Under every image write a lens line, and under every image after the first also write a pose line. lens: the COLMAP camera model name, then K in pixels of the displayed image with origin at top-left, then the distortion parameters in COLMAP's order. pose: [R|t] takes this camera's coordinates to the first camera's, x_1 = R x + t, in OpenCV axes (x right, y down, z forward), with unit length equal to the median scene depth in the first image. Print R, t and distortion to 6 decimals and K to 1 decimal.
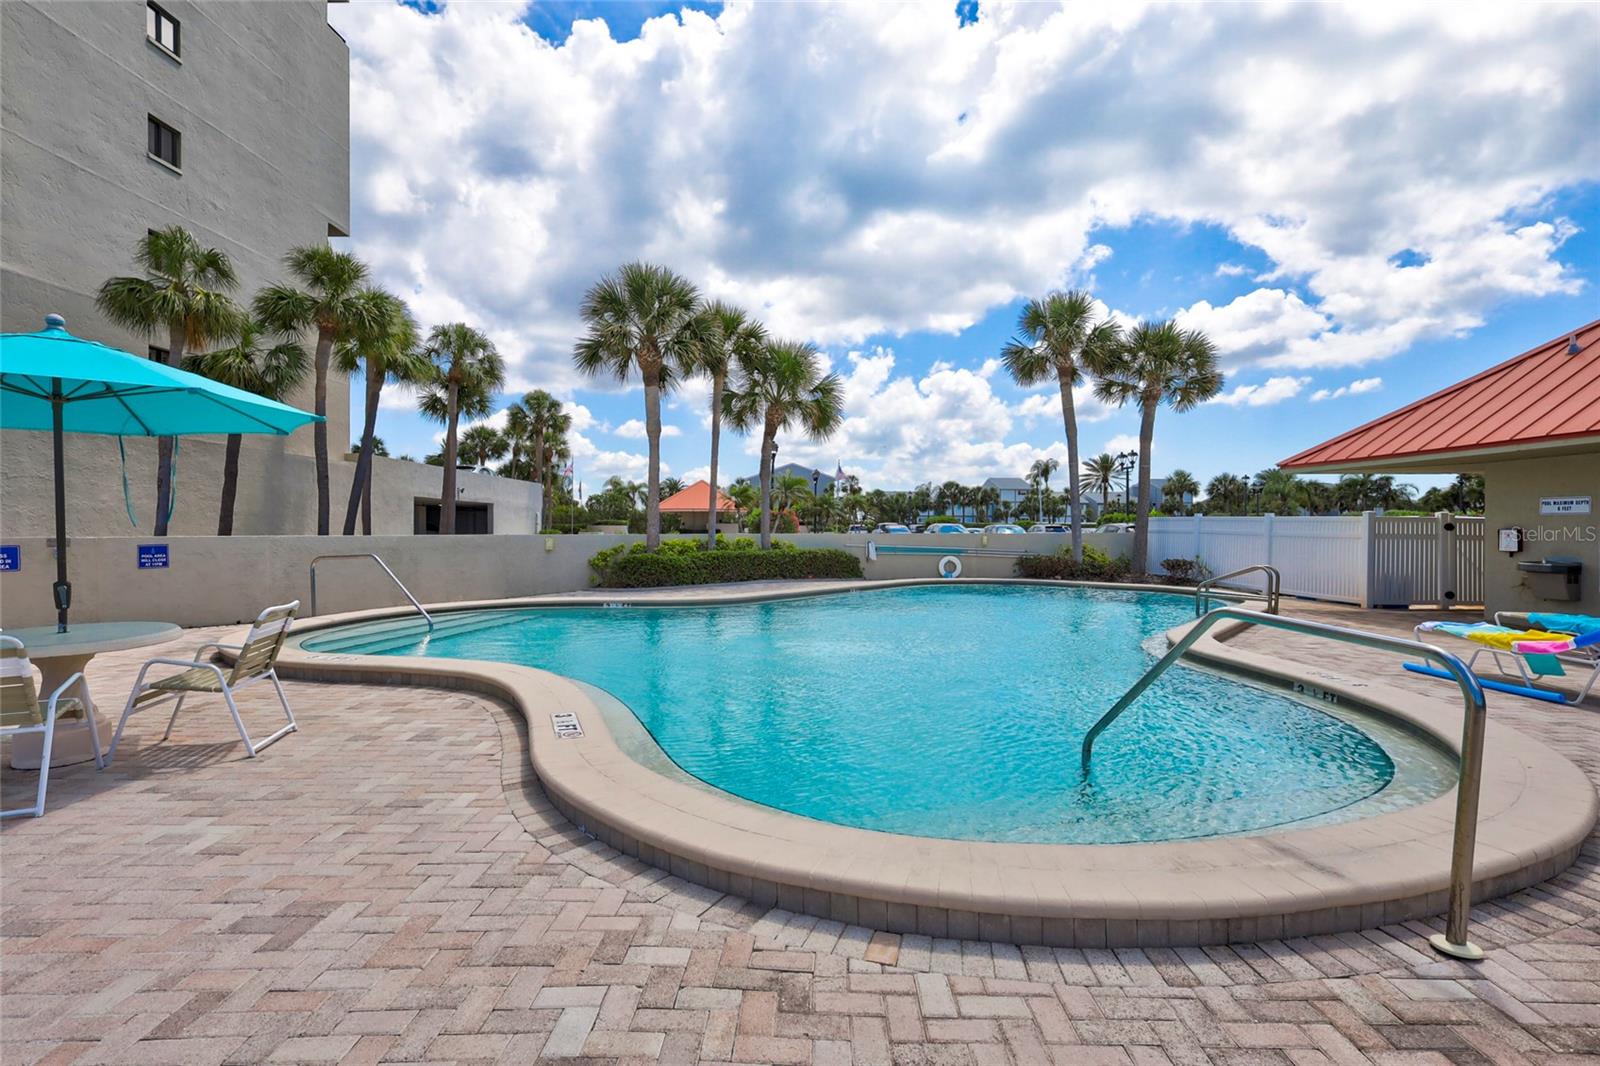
lens RADIAL K [[743.9, 0, 803.6], [0, 743.9, 530.1], [0, 0, 1]] dist [0.000436, 0.000142]
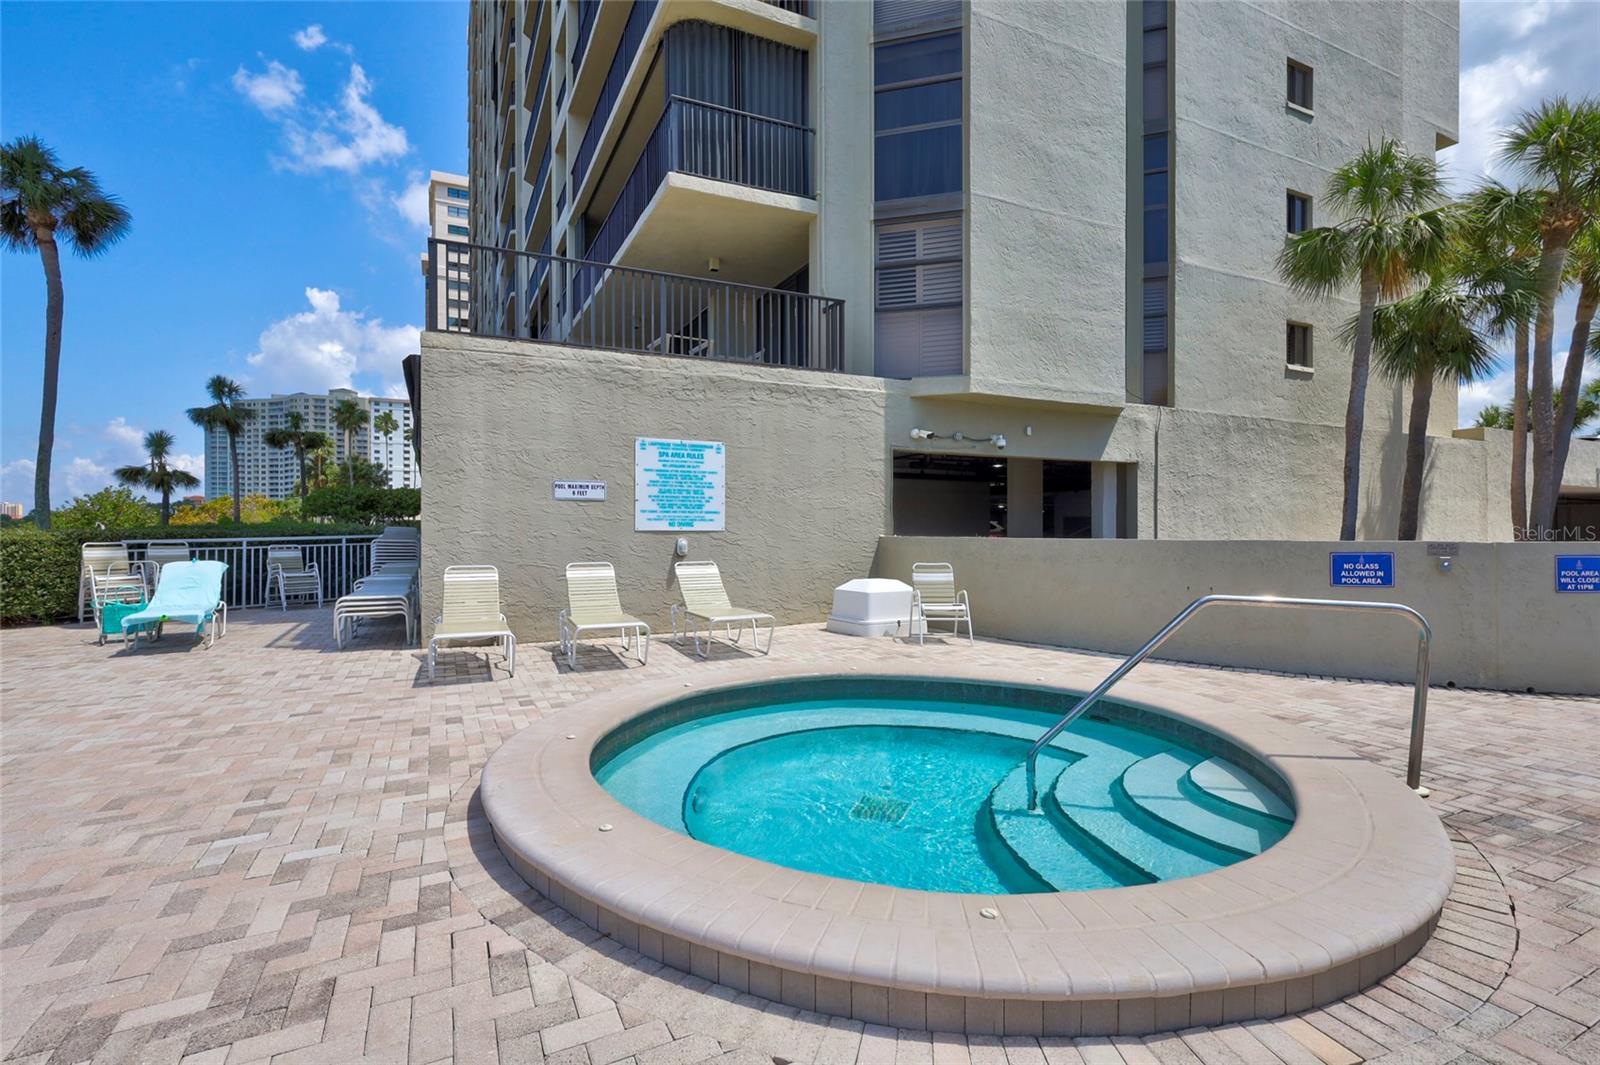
lens RADIAL K [[743.9, 0, 799.6], [0, 743.9, 533.9], [0, 0, 1]] dist [0.000436, 0.000142]
pose [[0.457200, 0.004241, -0.889354, -0.350980], [0.000575, 0.999987, 0.005064, -0.000779], [0.889364, -0.002827, 0.457192, 0.080585]]
